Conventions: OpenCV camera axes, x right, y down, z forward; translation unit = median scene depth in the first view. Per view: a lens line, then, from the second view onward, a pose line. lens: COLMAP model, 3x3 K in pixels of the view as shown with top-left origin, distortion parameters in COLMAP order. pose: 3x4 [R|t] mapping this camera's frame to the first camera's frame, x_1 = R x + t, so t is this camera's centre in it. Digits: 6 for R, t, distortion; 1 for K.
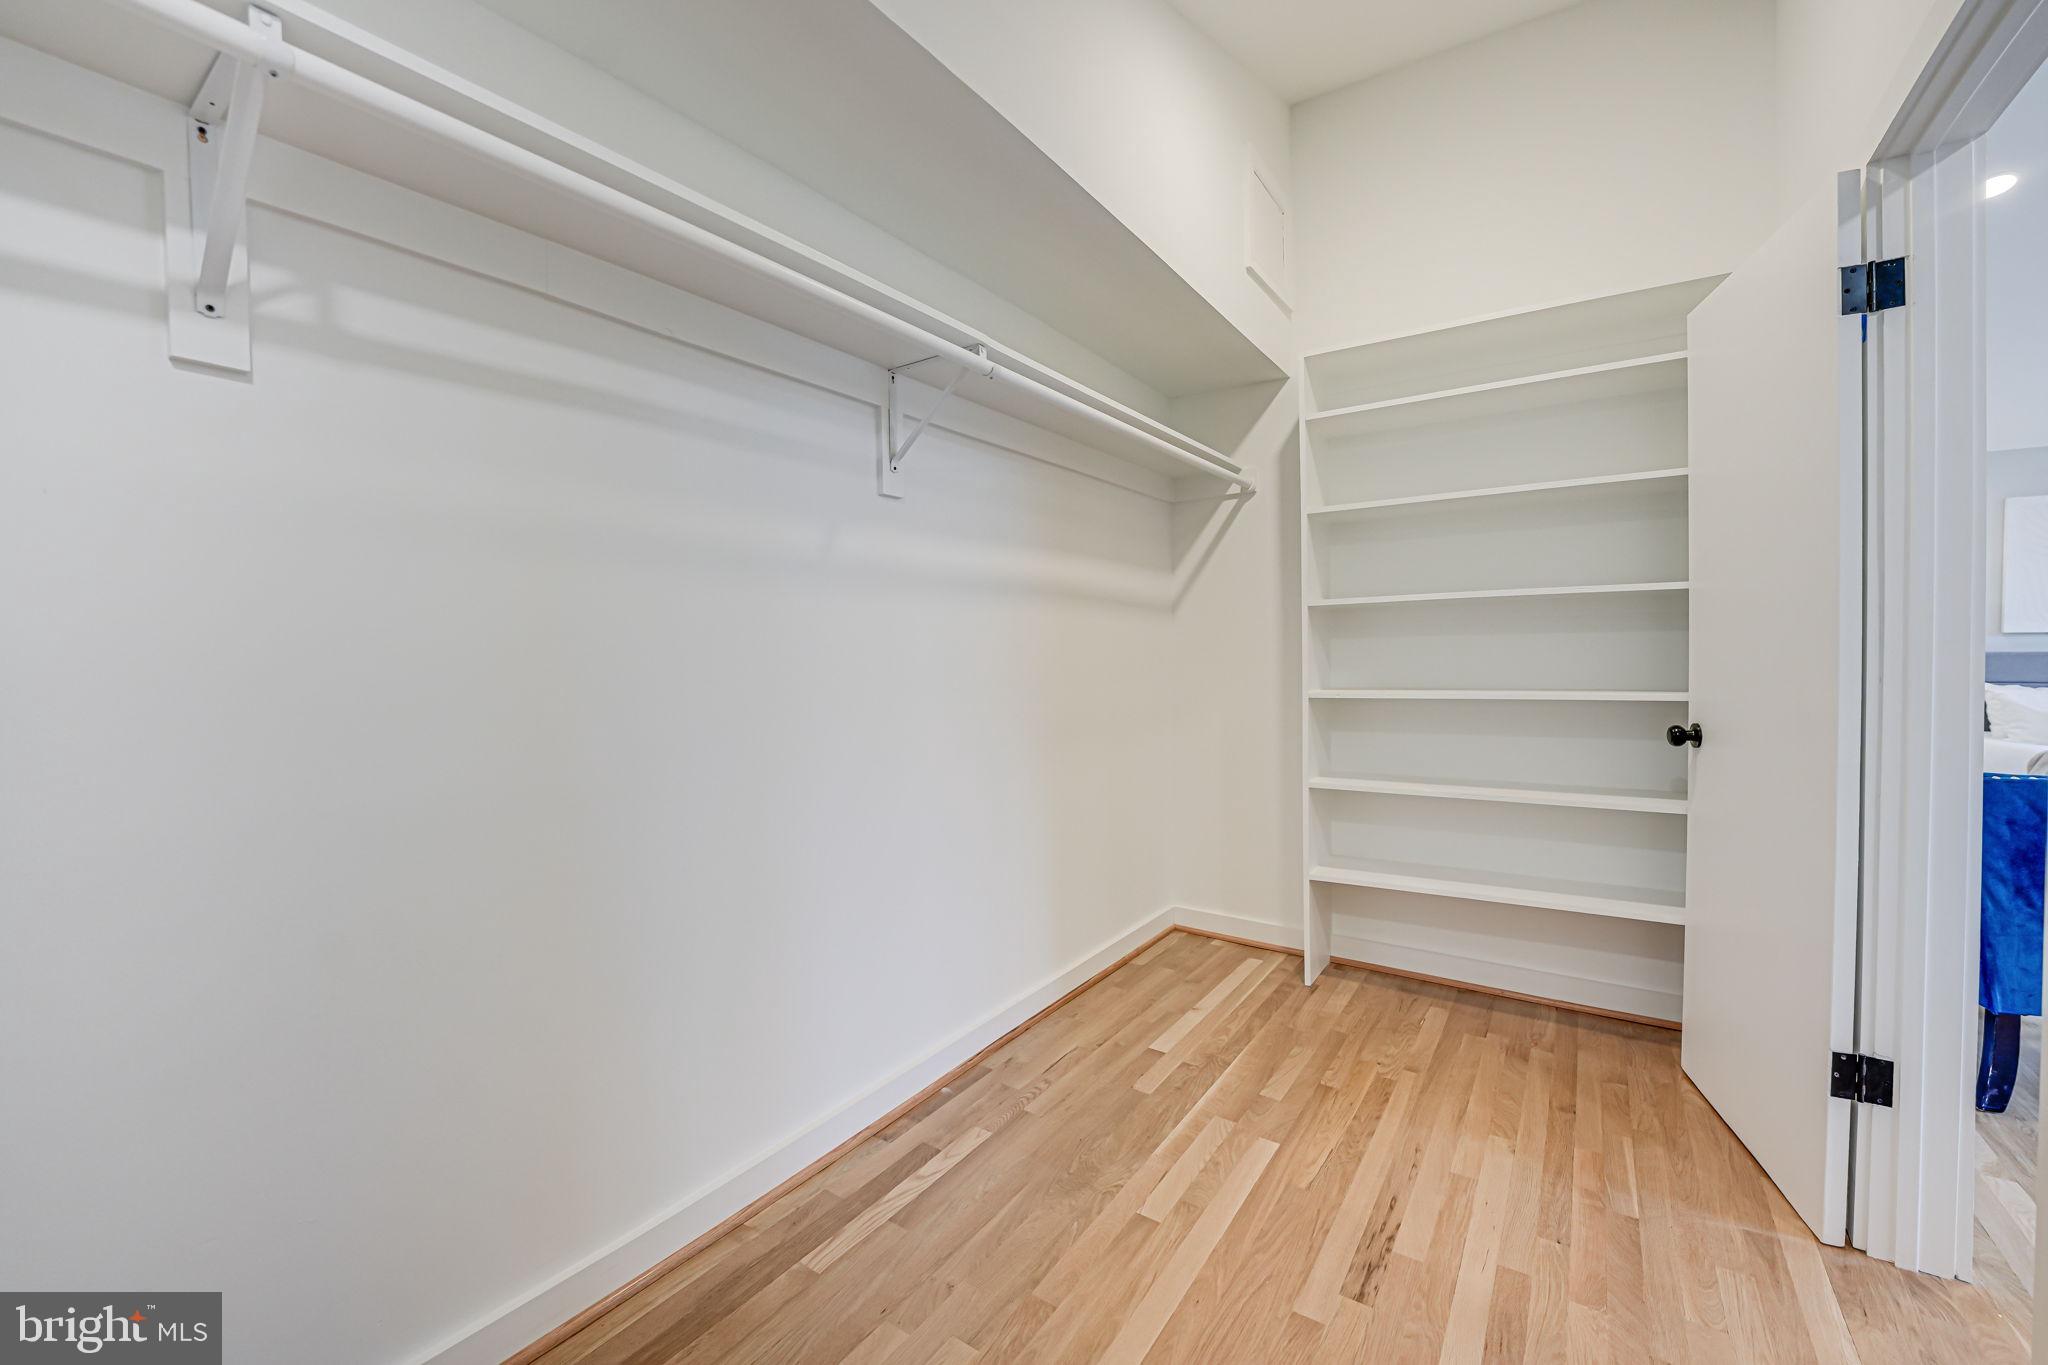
lens RADIAL K [[825.4, 0, 1039.1], [0, 825.4, 675.3], [0, 0, 1]] dist [-0.010824, 0.000577]
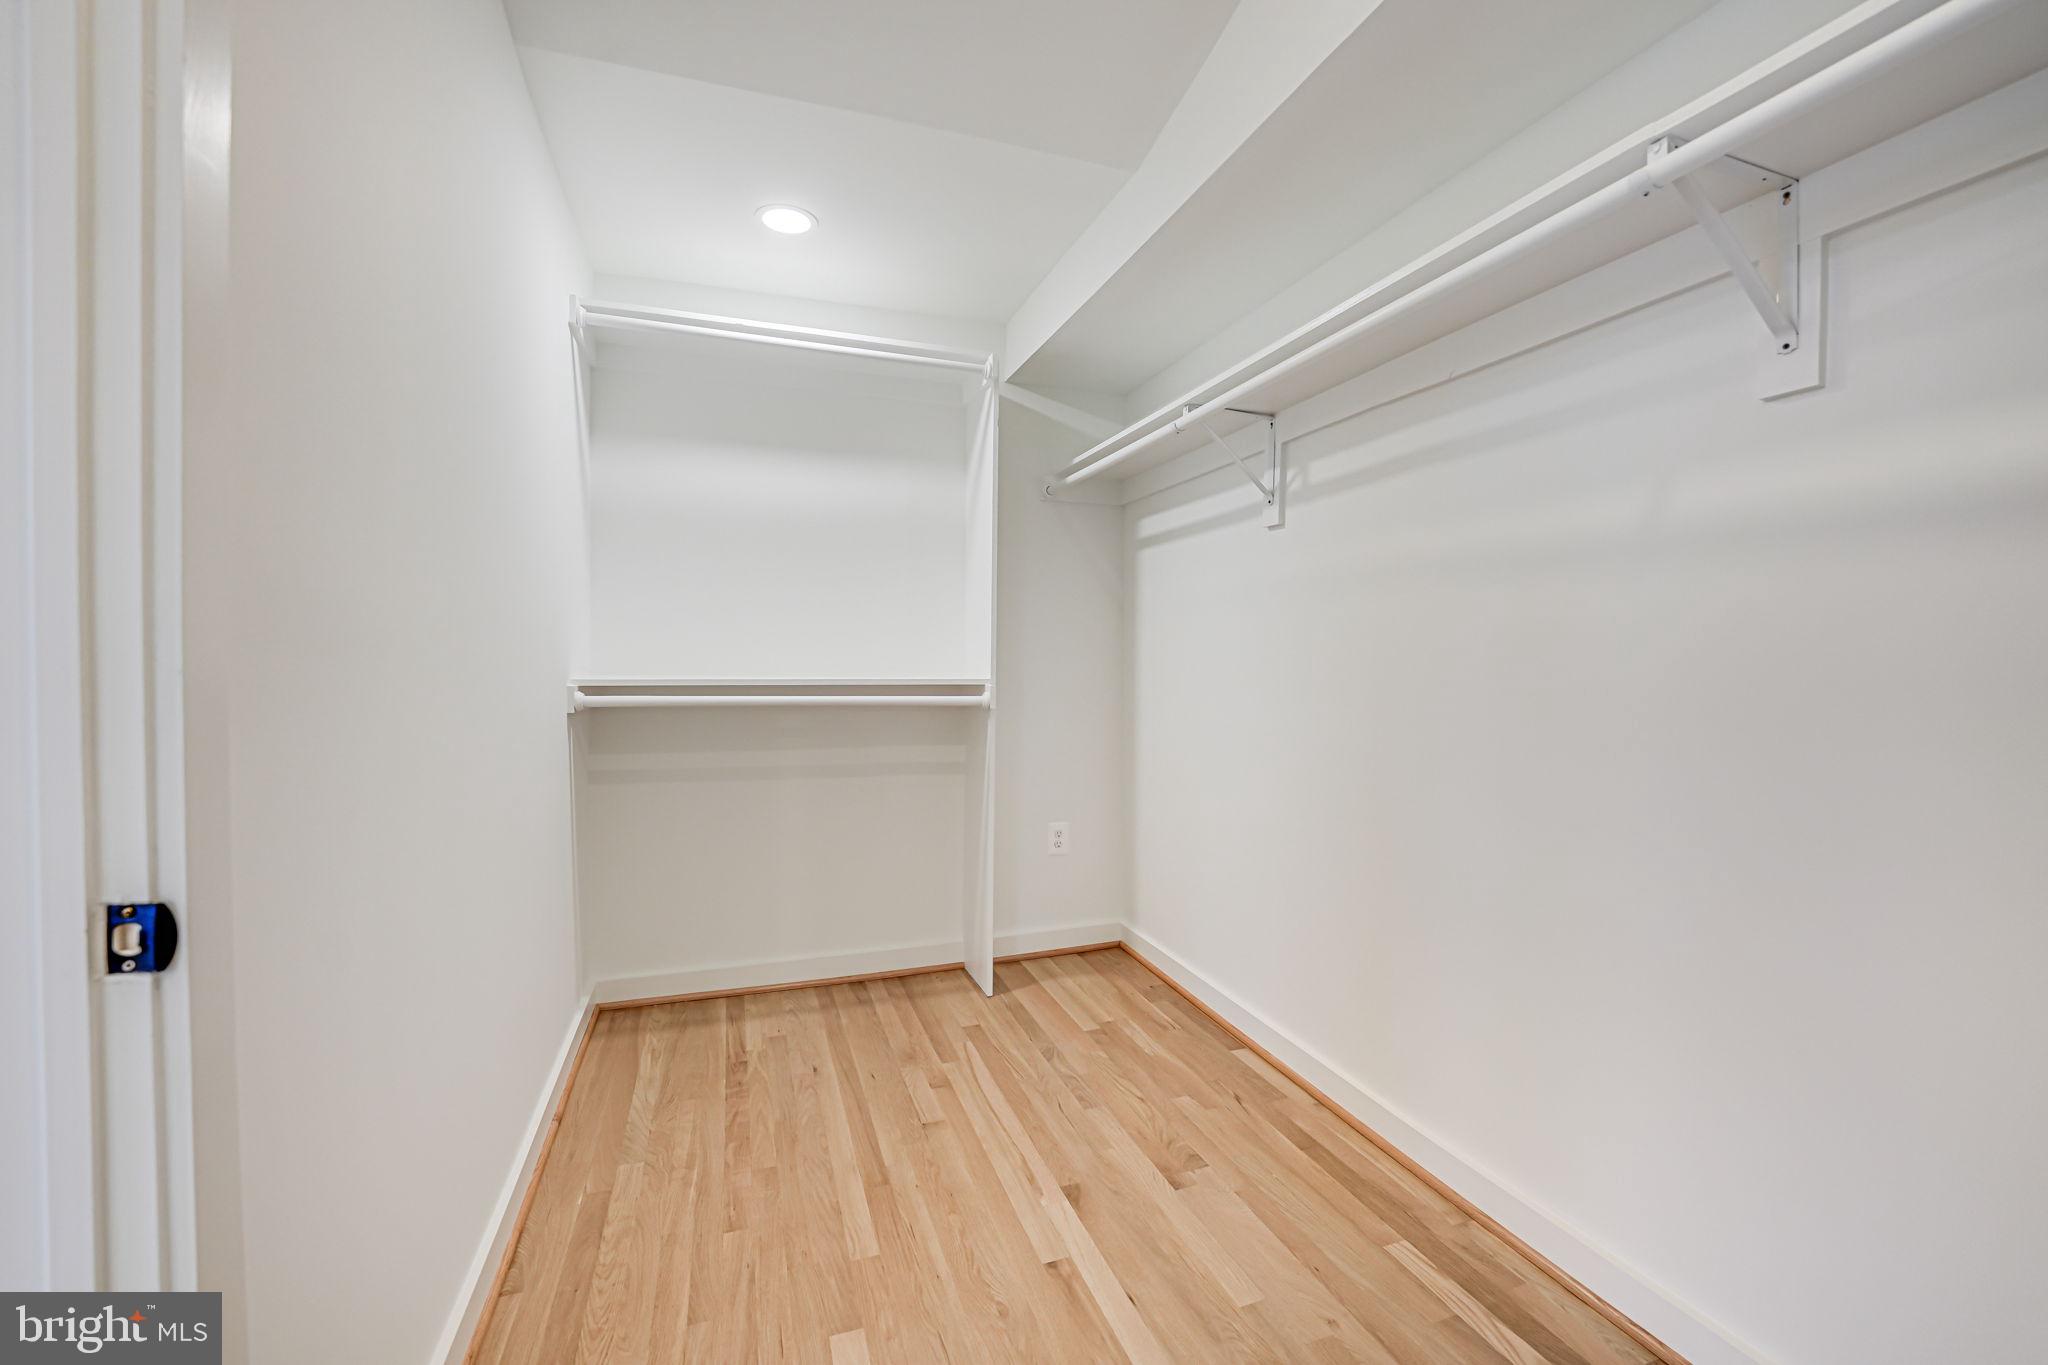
lens RADIAL K [[825.4, 0, 1035.9], [0, 825.4, 673.5], [0, 0, 1]] dist [-0.010824, 0.000577]
pose [[-0.577797, 0.038212, -0.815285, 0.864801], [-0.007287, 0.998622, 0.051969, -0.065917], [0.816148, 0.035968, -0.576723, 1.277653]]
